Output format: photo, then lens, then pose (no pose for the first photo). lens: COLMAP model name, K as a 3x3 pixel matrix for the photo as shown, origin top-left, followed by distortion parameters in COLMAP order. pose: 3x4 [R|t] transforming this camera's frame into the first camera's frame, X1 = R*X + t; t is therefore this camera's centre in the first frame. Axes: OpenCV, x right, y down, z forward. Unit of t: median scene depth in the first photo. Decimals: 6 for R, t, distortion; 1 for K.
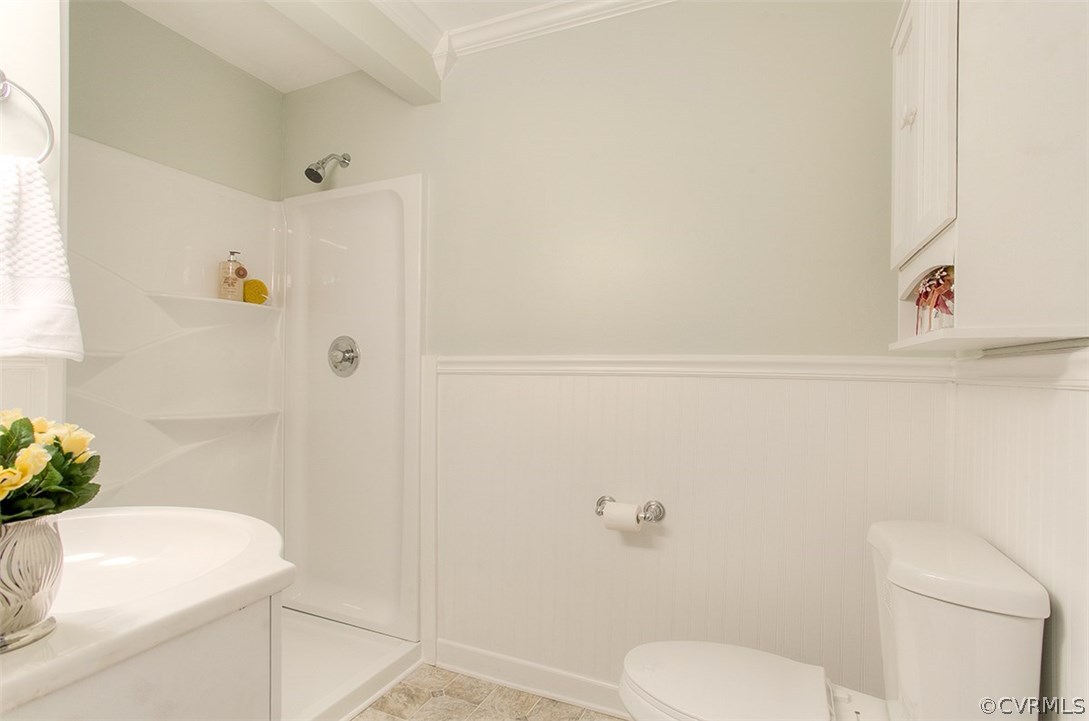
lens RADIAL K [[536.6, 0, 538.4], [0, 536.6, 361.2], [0, 0, 1]] dist [-0.007362, 0.000448]
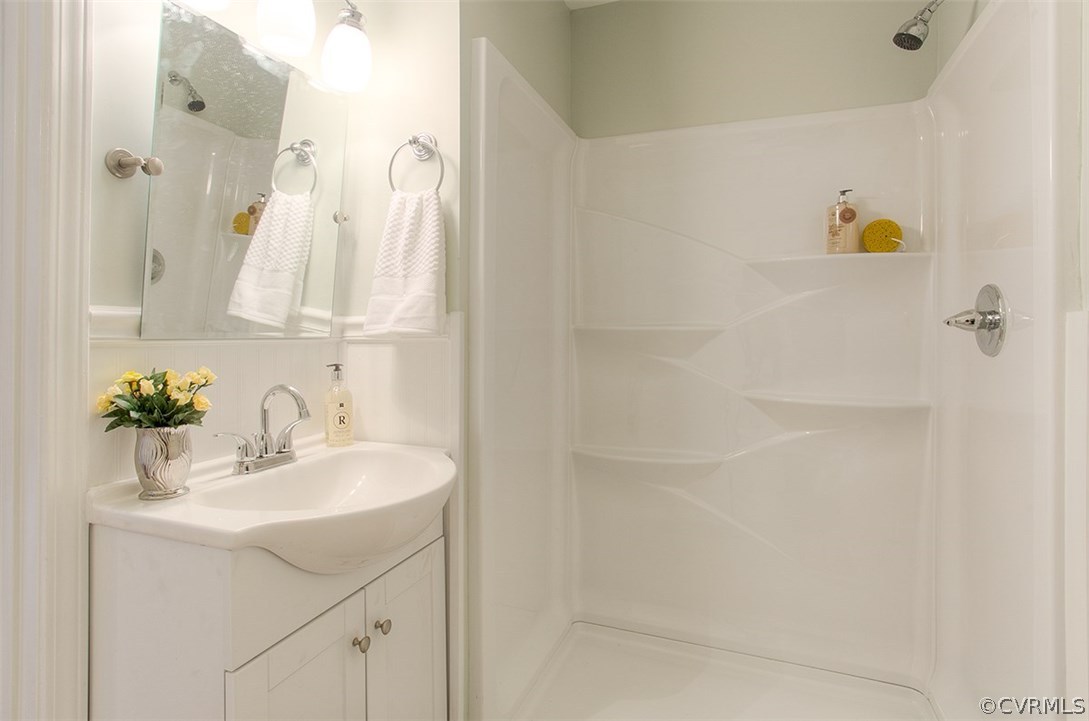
lens RADIAL K [[580.5, 0, 541.2], [0, 580.5, 330.6], [0, 0, 1]] dist [-0.047416, -0.000060]
pose [[0.039818, -0.015508, -0.999087, 0.234120], [0.011838, 0.999817, -0.015047, 0.004549], [0.999137, -0.011228, 0.039994, 0.536256]]
